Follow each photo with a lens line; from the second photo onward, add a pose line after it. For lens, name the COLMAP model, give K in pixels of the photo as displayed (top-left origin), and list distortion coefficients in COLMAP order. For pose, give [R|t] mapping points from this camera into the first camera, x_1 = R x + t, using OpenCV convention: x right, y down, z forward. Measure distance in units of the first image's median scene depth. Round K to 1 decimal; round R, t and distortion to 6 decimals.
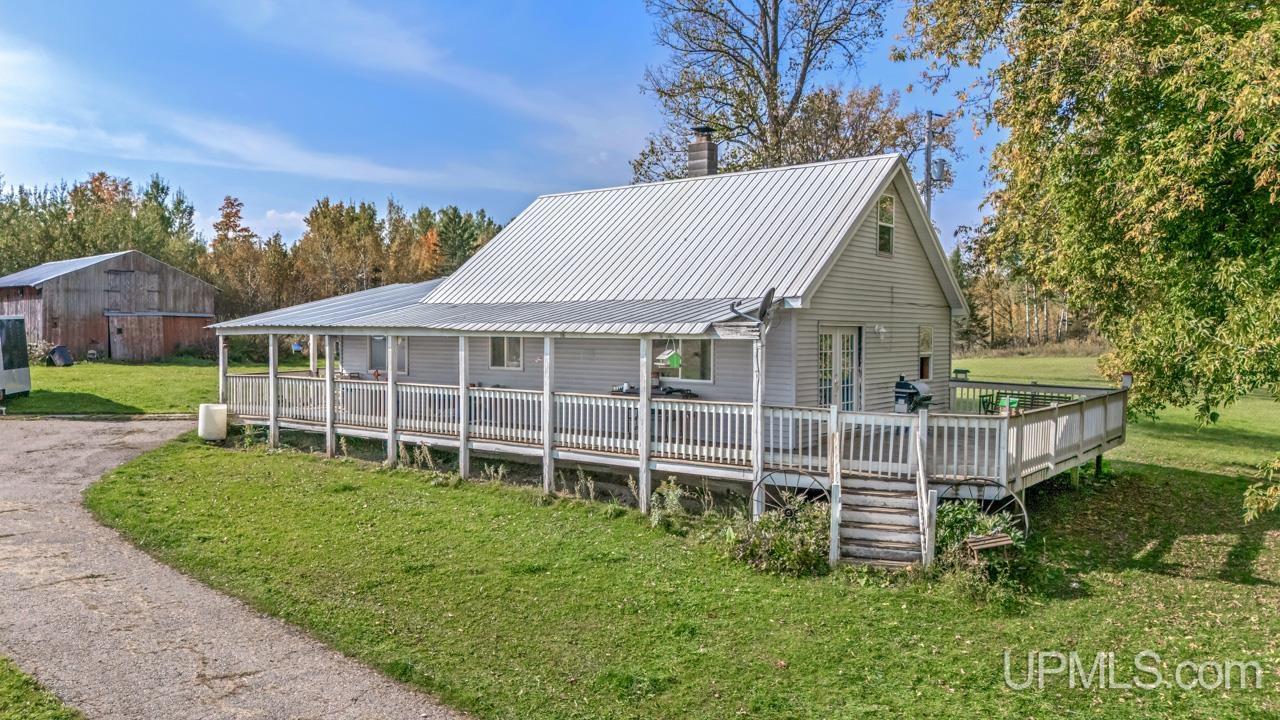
lens RADIAL K [[991.6, 0, 673.2], [0, 991.6, 373.6], [0, 0, 1]] dist [0.036152, -0.014541]
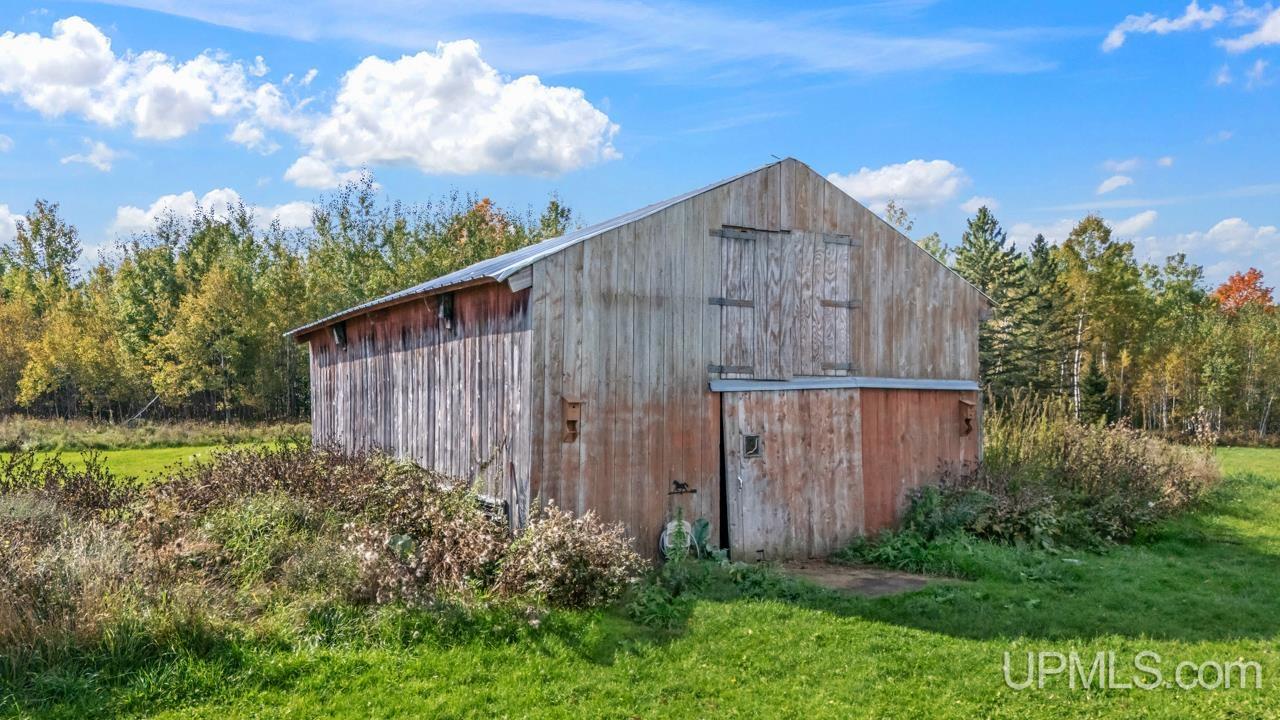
lens RADIAL K [[991.6, 0, 638.2], [0, 991.6, 363.6], [0, 0, 1]] dist [0.036152, -0.014541]
pose [[0.950093, -0.020246, -0.311309, -0.496922], [-0.004287, 0.996950, -0.077920, -0.043720], [0.311938, 0.075365, 0.947109, 0.729702]]
